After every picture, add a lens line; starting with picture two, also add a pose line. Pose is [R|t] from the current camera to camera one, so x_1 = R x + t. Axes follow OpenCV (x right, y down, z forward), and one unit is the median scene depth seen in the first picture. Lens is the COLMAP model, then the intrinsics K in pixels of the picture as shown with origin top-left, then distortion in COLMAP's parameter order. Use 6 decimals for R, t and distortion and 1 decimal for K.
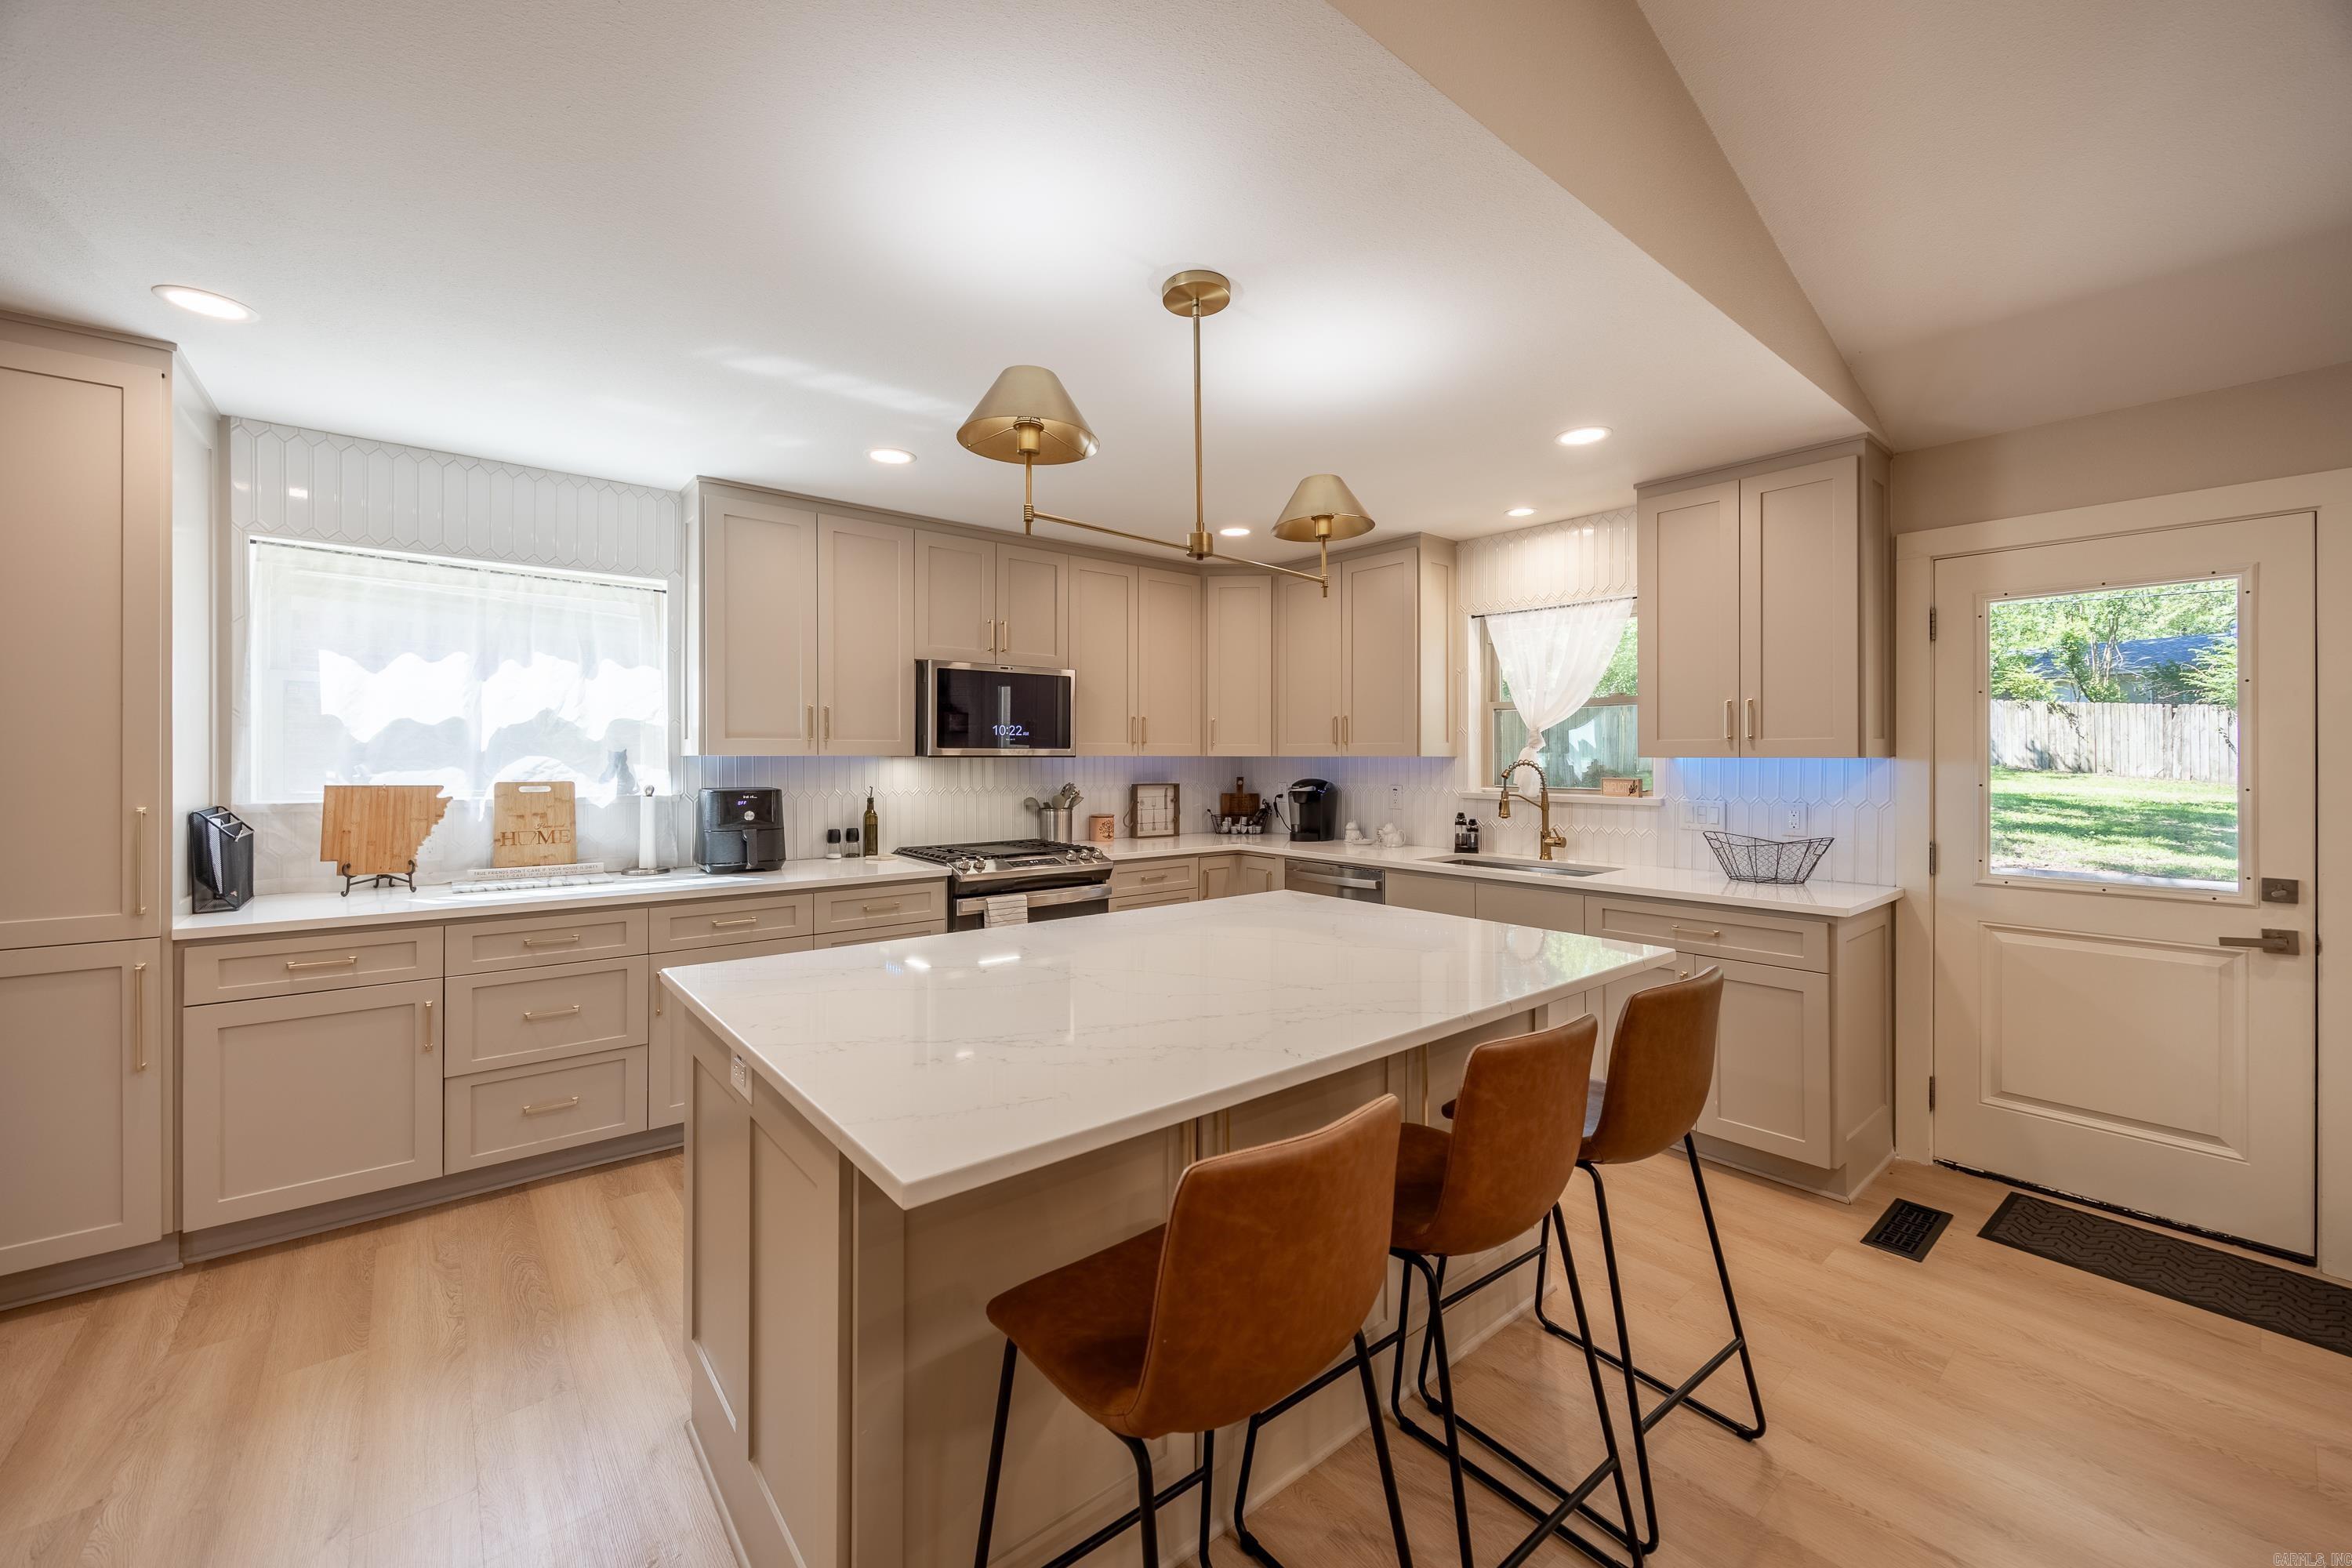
lens RADIAL K [[913.1, 0, 1176.9], [0, 913.1, 746.8], [0, 0, 1]] dist [-0.001818, -0.000276]
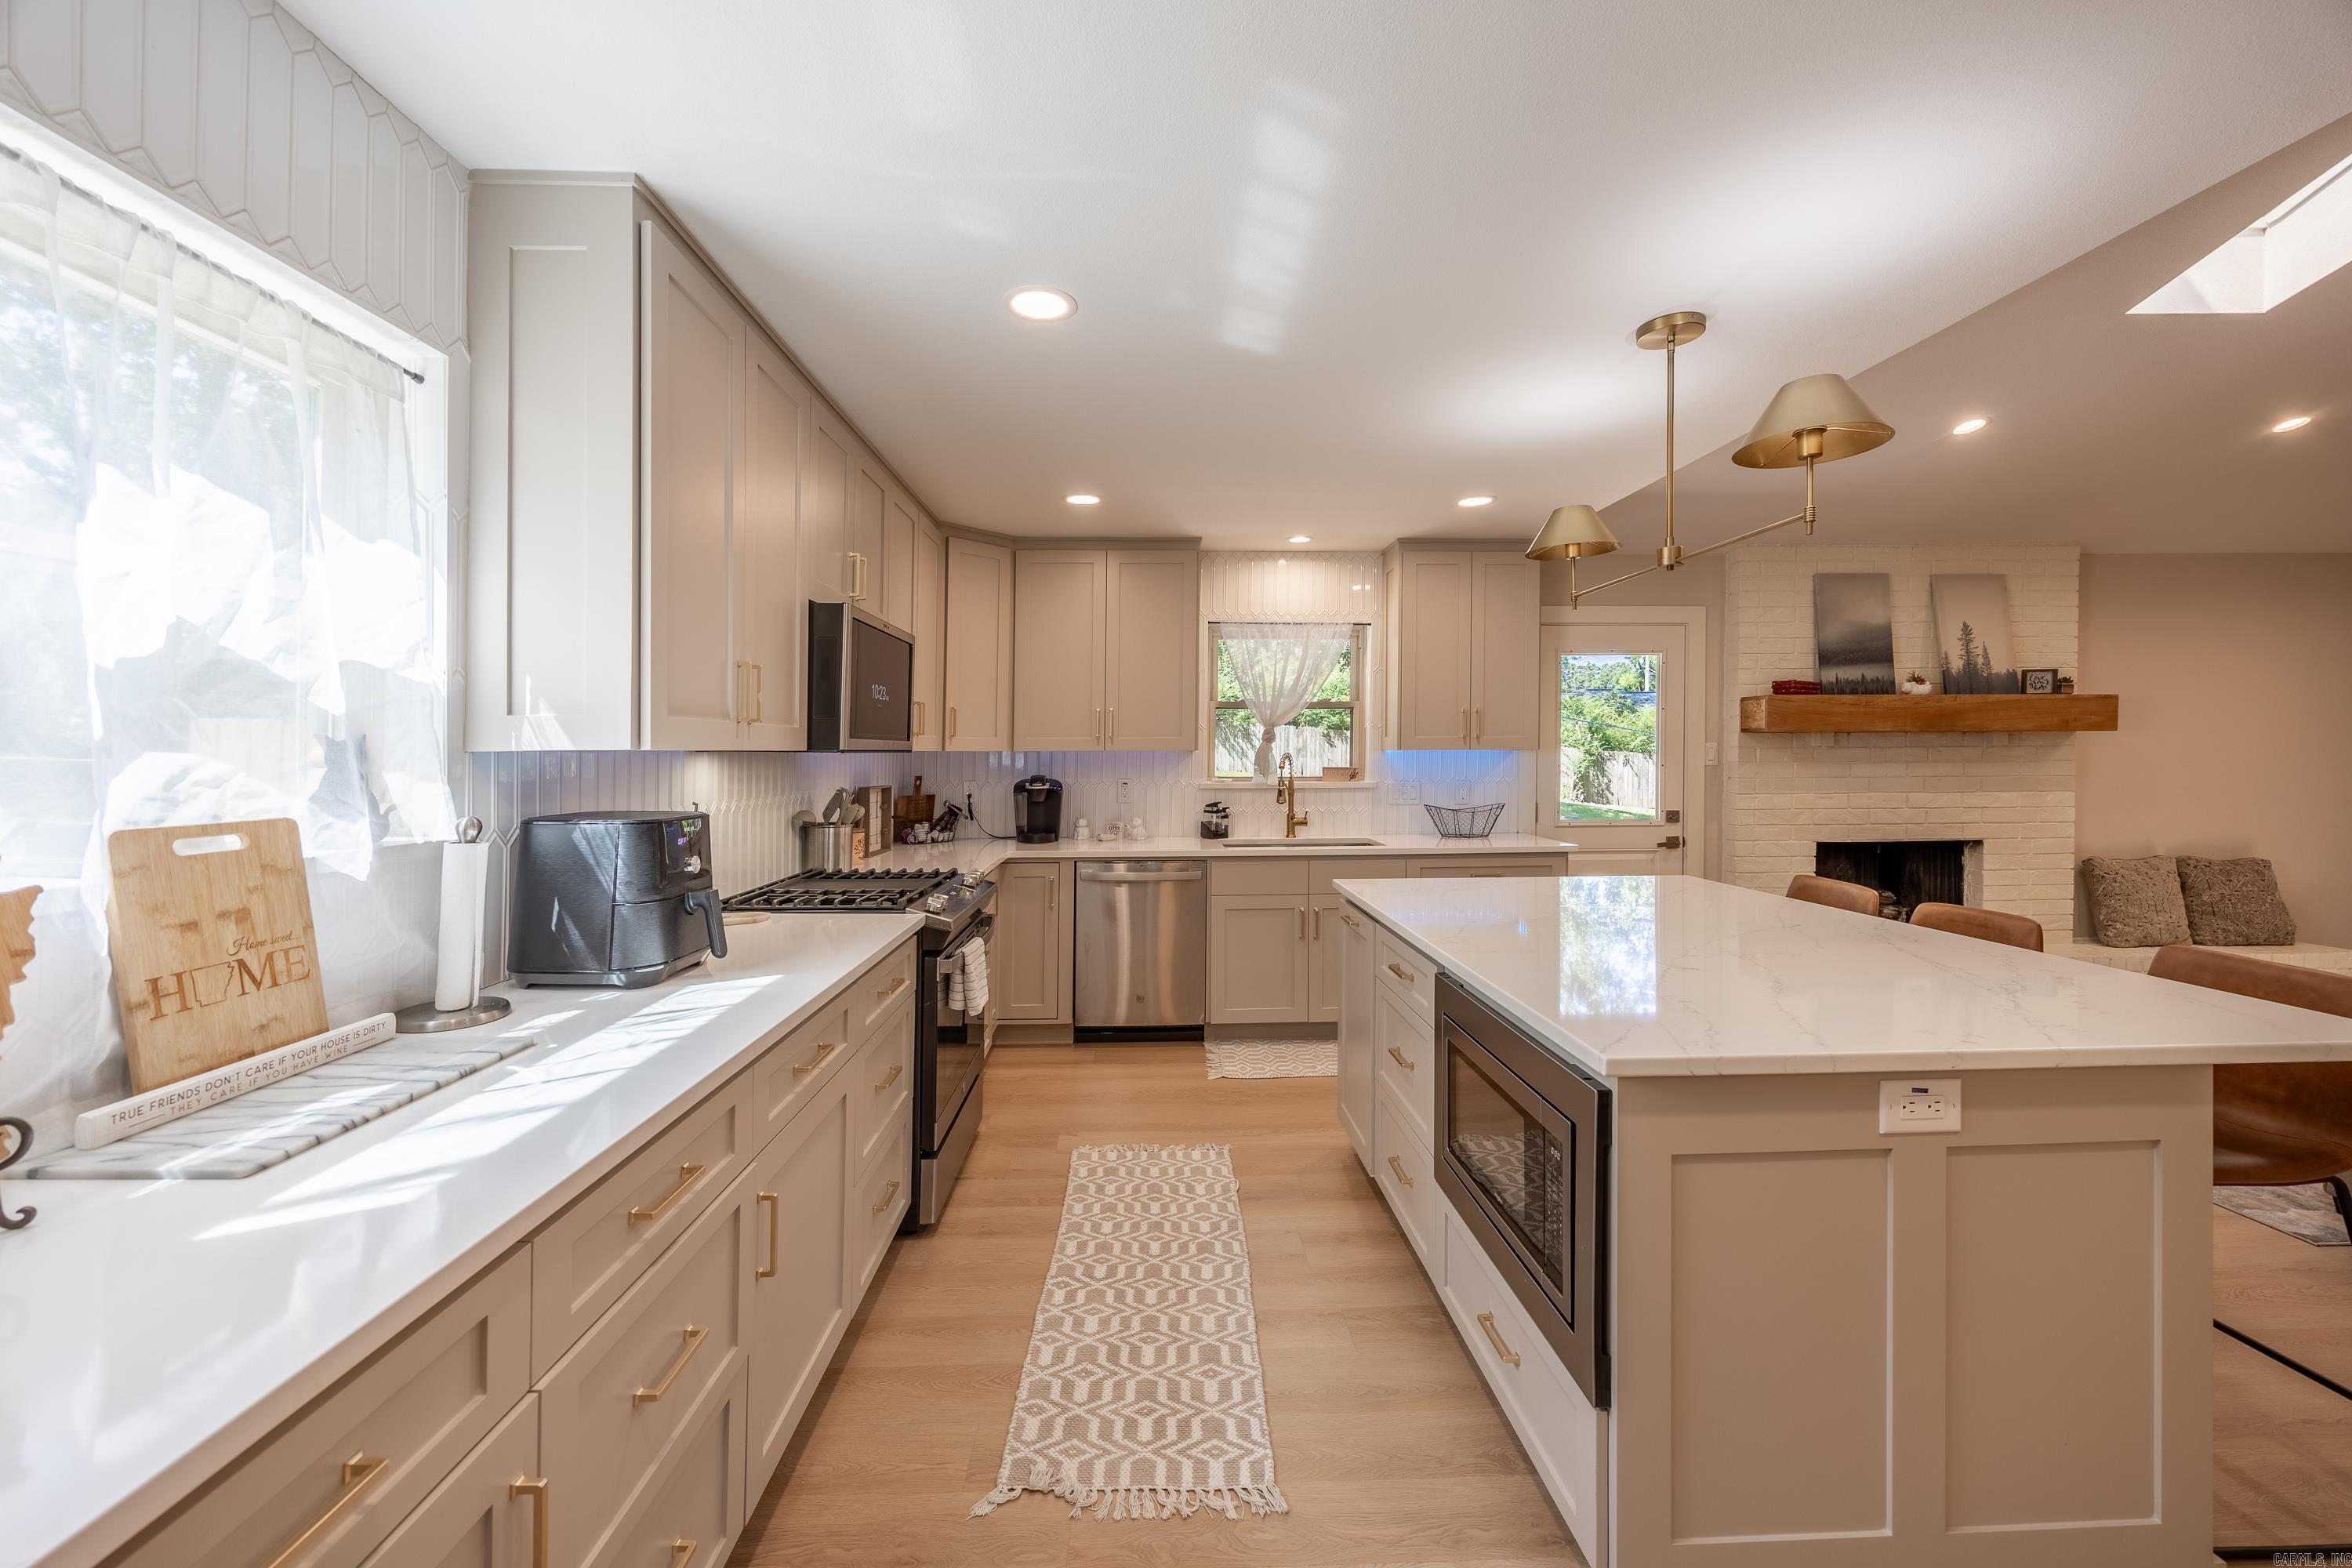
lens RADIAL K [[911.7, 0, 1166.2], [0, 911.7, 773.7], [0, 0, 1]] dist [-0.000185, -0.000214]
pose [[0.616996, -0.022622, 0.786641, -0.725475], [-0.002305, 0.999531, 0.030552, 0.006687], [-0.786963, -0.020664, 0.616654, 0.470777]]
